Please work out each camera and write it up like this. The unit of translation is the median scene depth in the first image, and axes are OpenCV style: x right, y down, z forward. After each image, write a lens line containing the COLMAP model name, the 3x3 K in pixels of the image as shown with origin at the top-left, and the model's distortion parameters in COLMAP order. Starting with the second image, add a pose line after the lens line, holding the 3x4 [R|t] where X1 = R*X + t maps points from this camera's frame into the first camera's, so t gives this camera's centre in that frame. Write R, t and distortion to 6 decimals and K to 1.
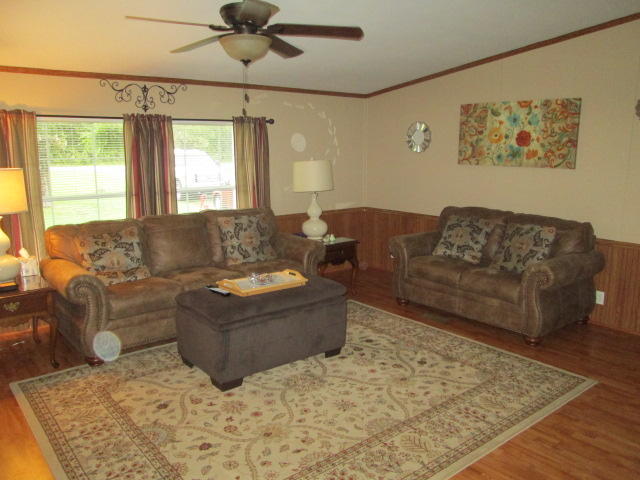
lens RADIAL K [[534.5, 0, 320.0], [0, 534.5, 240.0], [0, 0, 1]] dist [-0.101672, 0.001746]
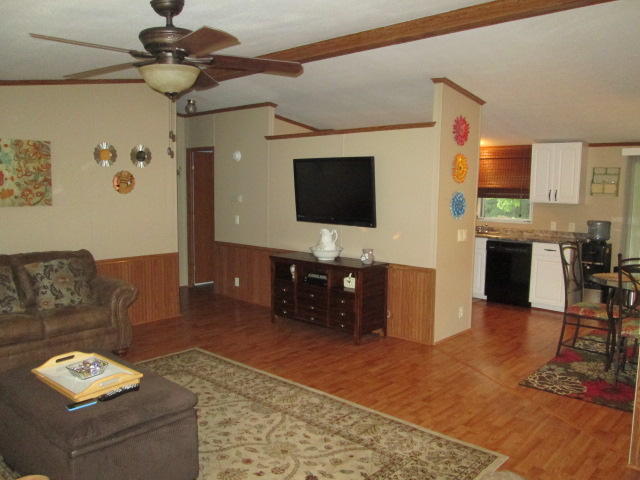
lens RADIAL K [[529.6, 0, 320.0], [0, 529.6, 240.0], [0, 0, 1]] dist [0.002393, 0.000680]
pose [[-0.147371, -0.121767, 0.981557, -0.715227], [0.154860, 0.977313, 0.144492, -0.139482], [-0.976883, 0.173298, -0.125171, 0.600849]]
